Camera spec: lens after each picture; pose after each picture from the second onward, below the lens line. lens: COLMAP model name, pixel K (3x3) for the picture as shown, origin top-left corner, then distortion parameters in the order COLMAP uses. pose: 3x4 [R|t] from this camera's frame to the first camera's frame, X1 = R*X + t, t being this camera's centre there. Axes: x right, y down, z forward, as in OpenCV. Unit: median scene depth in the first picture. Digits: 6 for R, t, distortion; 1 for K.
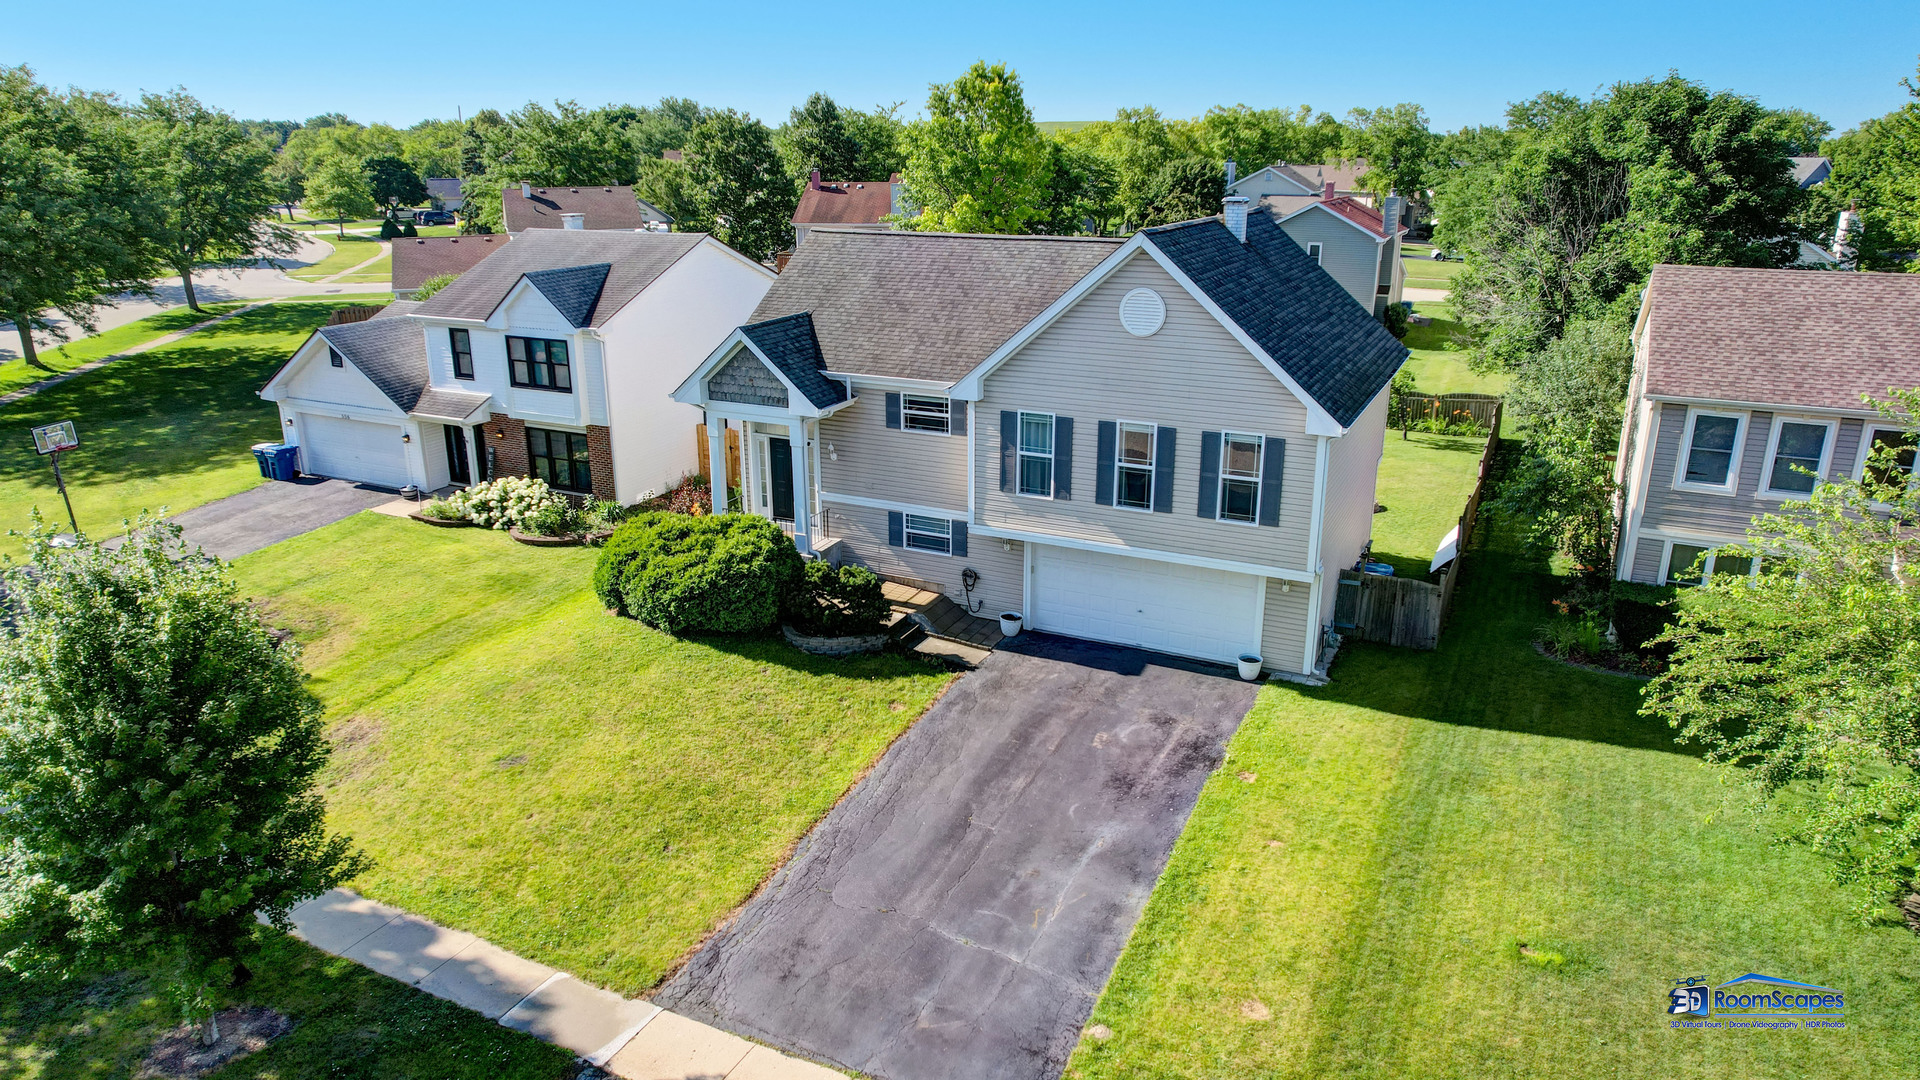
lens RADIAL K [[1236.6, 0, 960.9], [0, 1236.6, 541.4], [0, 0, 1]] dist [-0.066780, 0.051923]
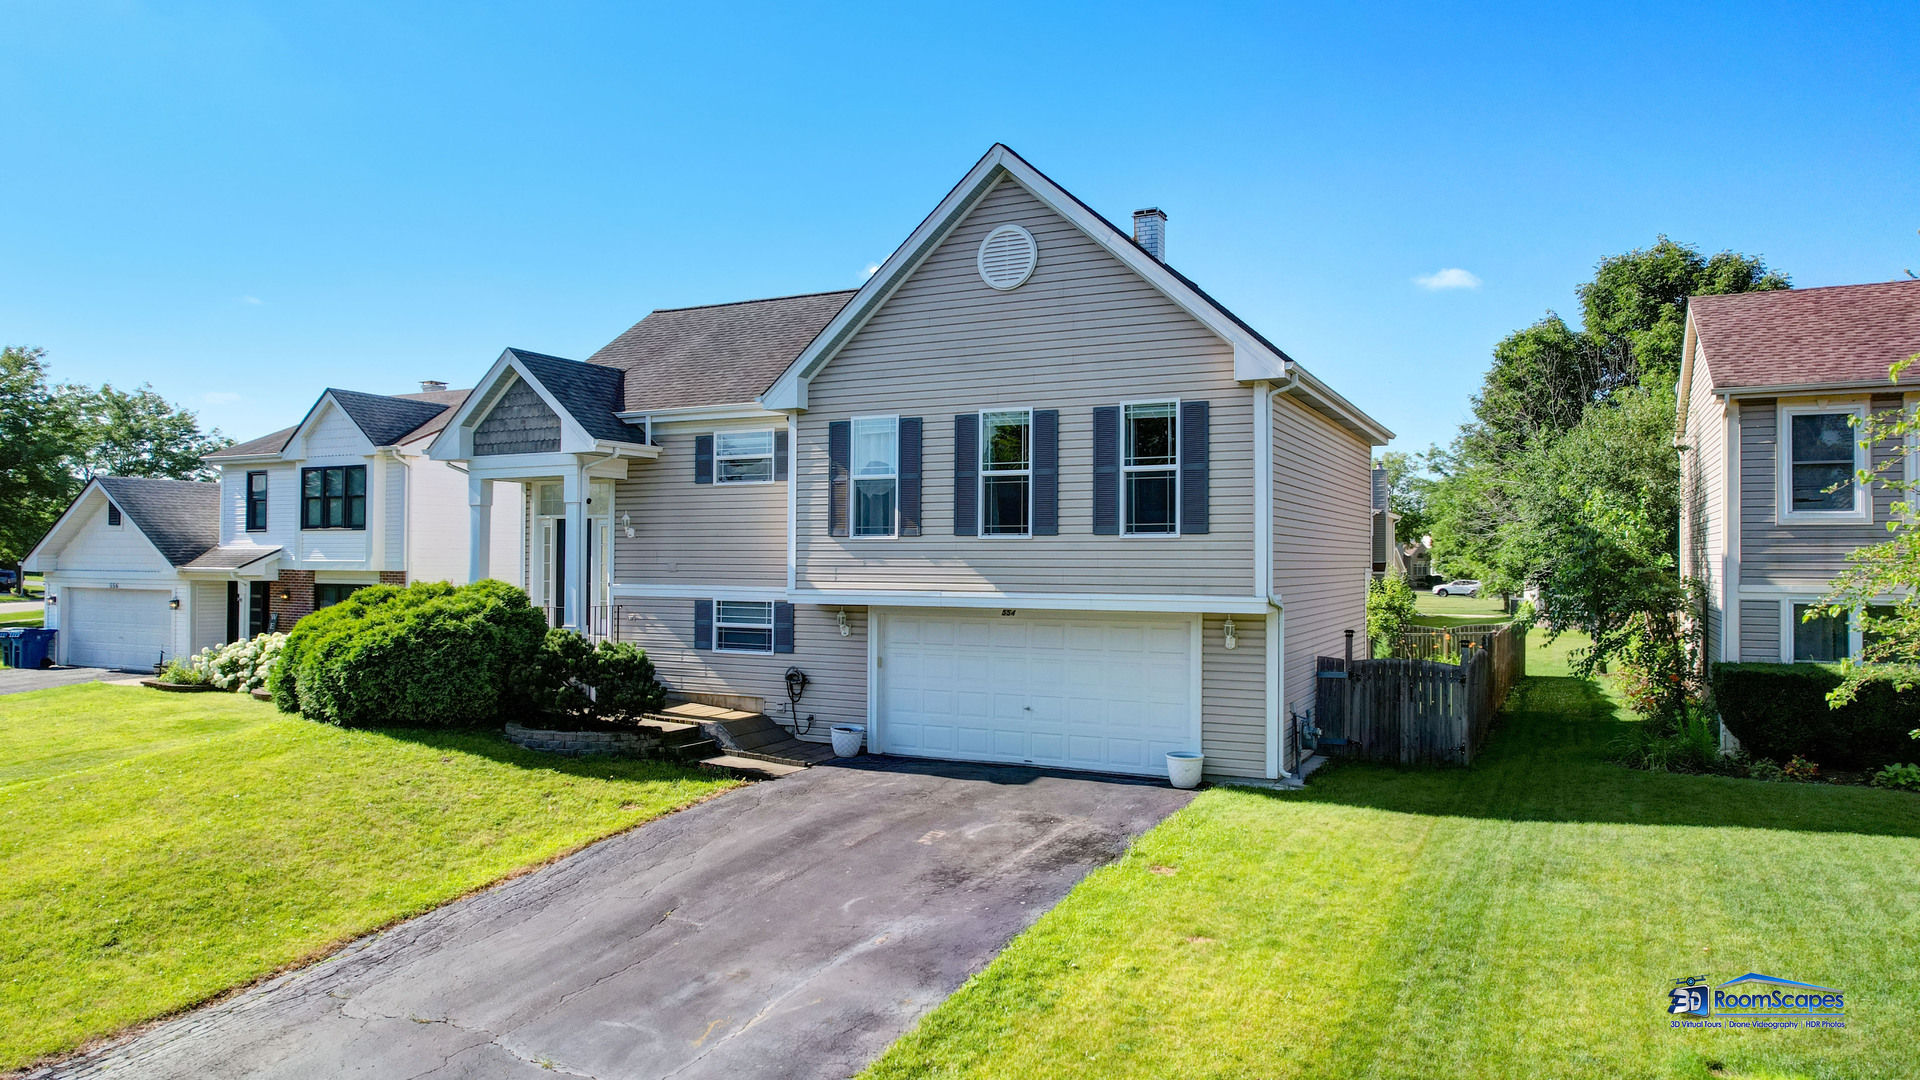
lens RADIAL K [[1236.6, 0, 964.0], [0, 1236.6, 538.7], [0, 0, 1]] dist [-0.066780, 0.051923]
pose [[0.999920, 0.004981, -0.011620, 0.118789], [-0.008496, 0.945370, -0.325889, 0.193767], [0.009362, 0.325962, 0.945337, 0.324378]]
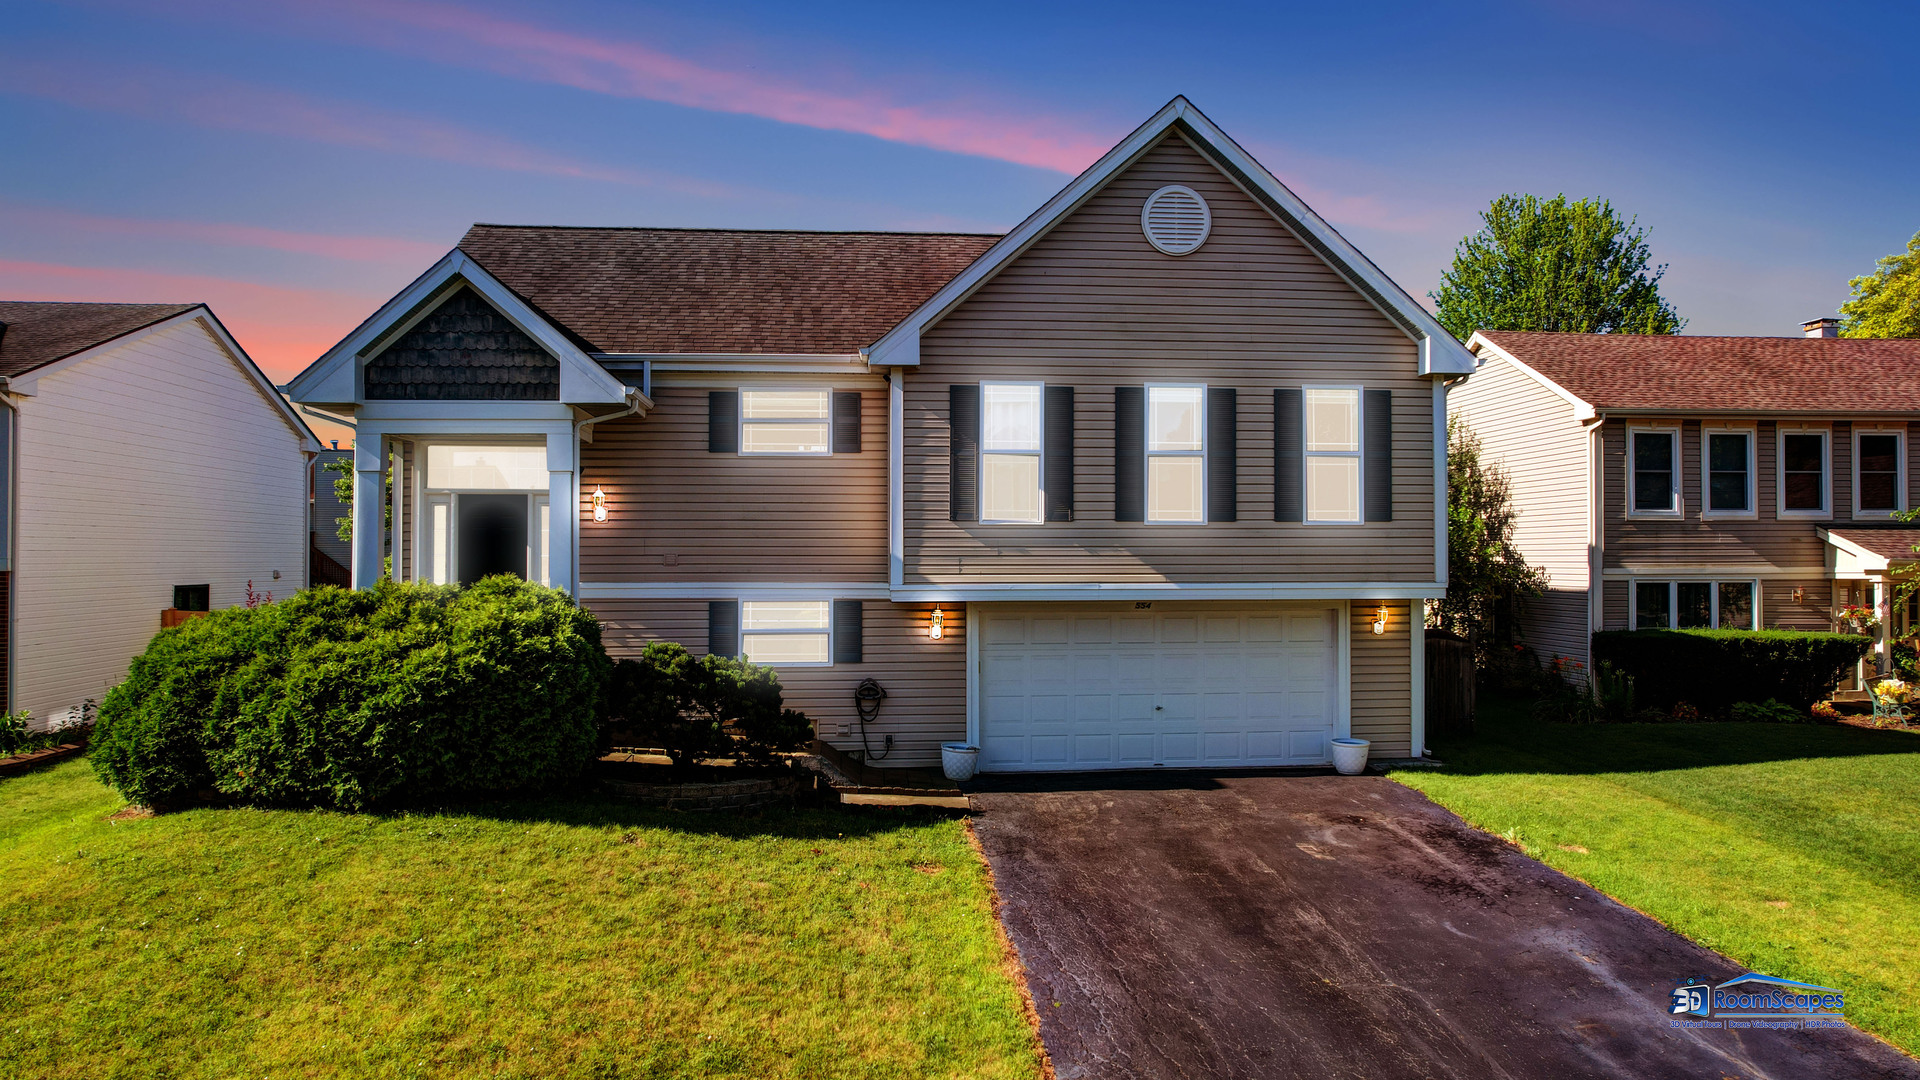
lens RADIAL K [[1236.6, 0, 972.9], [0, 1236.6, 537.0], [0, 0, 1]] dist [-0.066780, 0.051923]
pose [[0.855518, 0.009613, 0.517684, -0.271518], [0.160525, 0.945639, -0.282841, 0.139497], [-0.492261, 0.325077, 0.807468, 0.510837]]
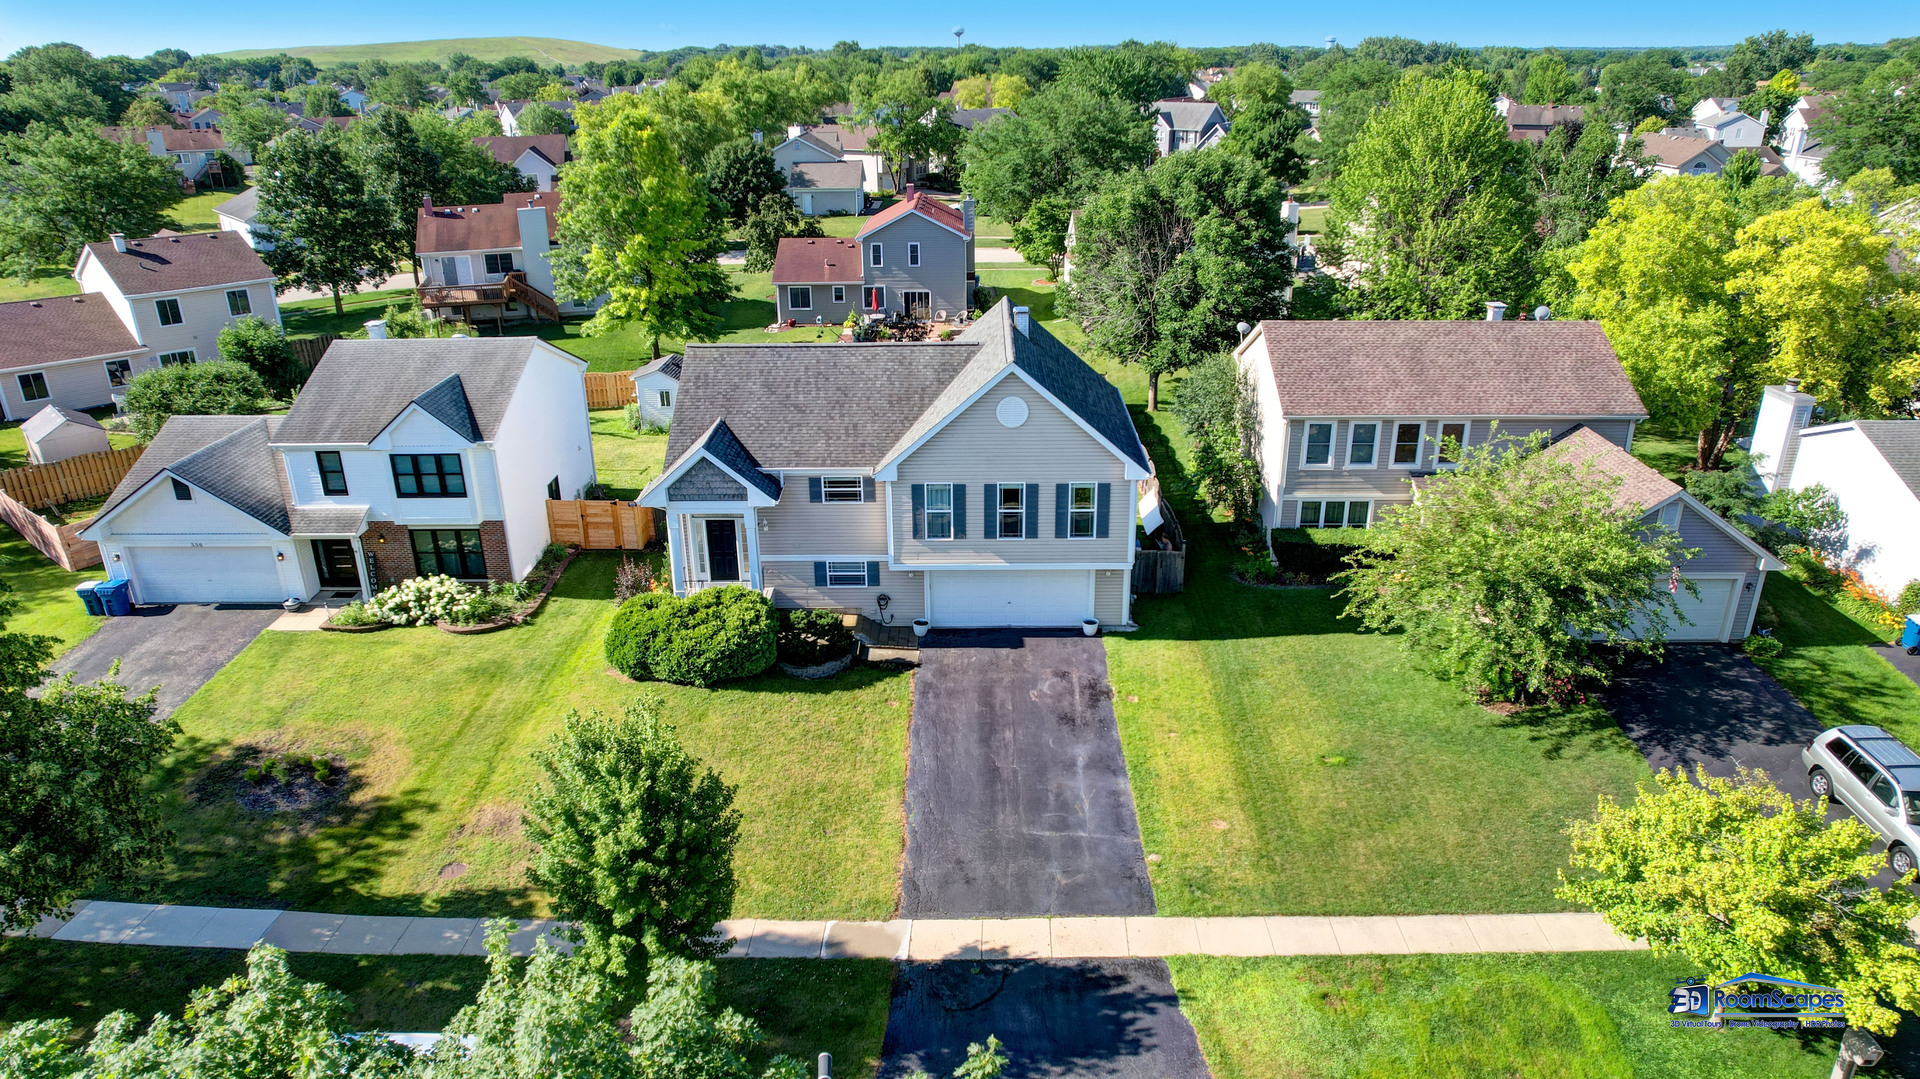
lens RADIAL K [[1236.6, 0, 973.3], [0, 1236.6, 543.4], [0, 0, 1]] dist [-0.066780, 0.051923]
pose [[0.901653, -0.169085, 0.398036, -0.472080], [0.141079, 0.985049, 0.098868, -0.166470], [-0.408802, -0.032990, 0.912027, -0.323419]]
